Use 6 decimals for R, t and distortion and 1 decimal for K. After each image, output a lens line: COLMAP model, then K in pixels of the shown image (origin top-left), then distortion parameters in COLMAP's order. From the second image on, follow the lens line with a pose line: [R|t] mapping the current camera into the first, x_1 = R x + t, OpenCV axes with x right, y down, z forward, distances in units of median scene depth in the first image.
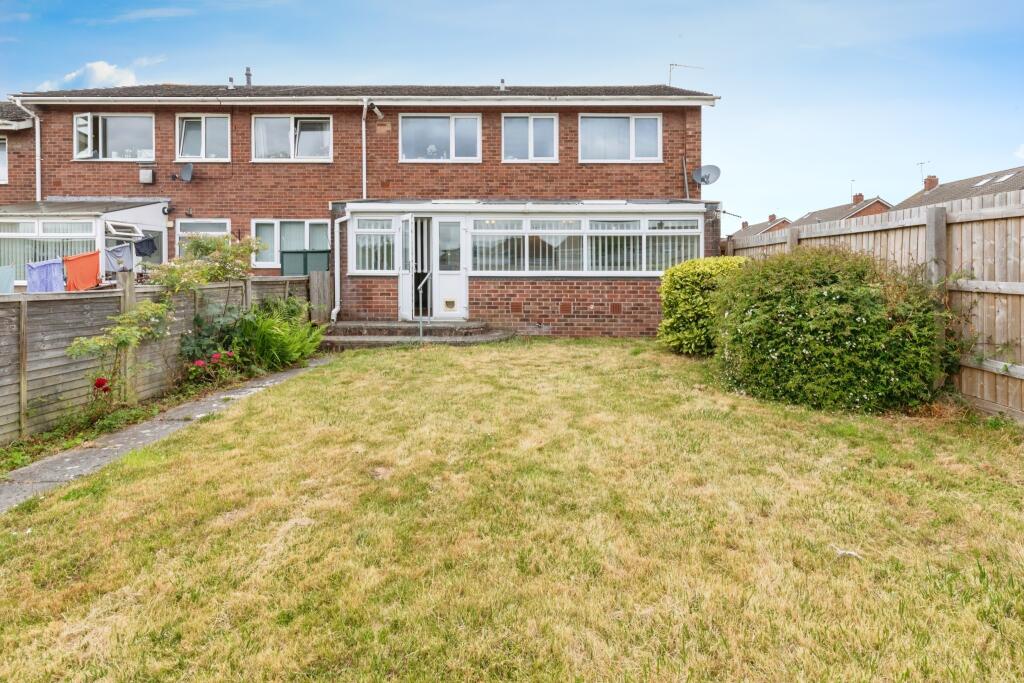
lens RADIAL K [[475.6, 0, 523.0], [0, 475.6, 277.9], [0, 0, 1]] dist [0.005396, 0.000185]
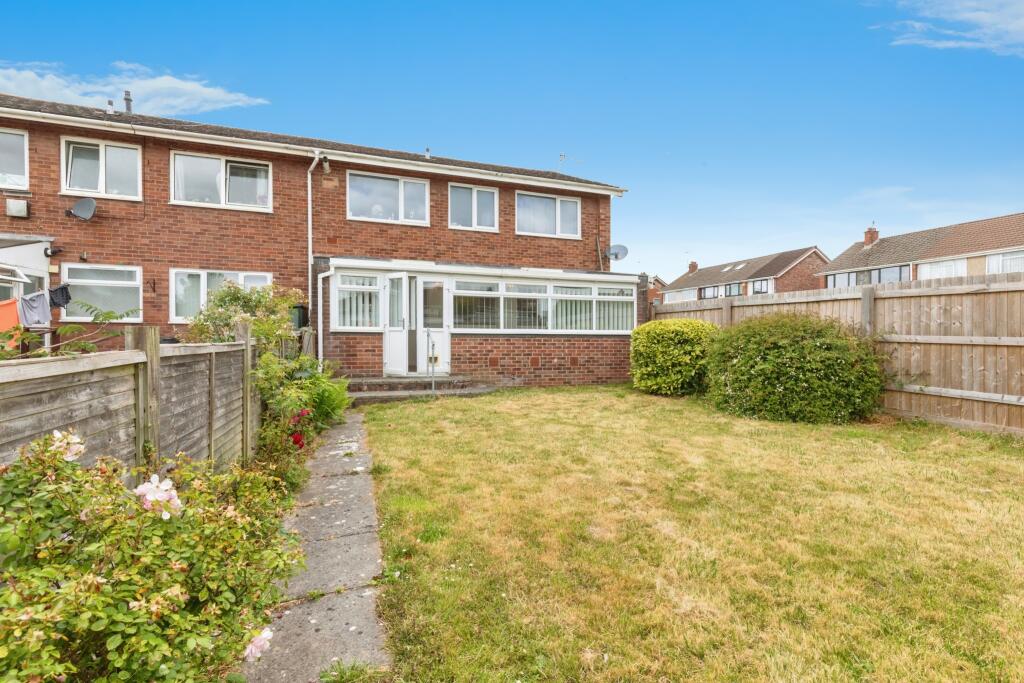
lens RADIAL K [[443.5, 0, 512.8], [0, 443.5, 338.9], [0, 0, 1]] dist [0.006280, -0.000175]
pose [[0.943677, 0.001411, 0.330865, -0.249410], [-0.001540, 0.999999, 0.000127, 0.006734], [-0.330864, -0.000630, 0.943678, 0.010615]]
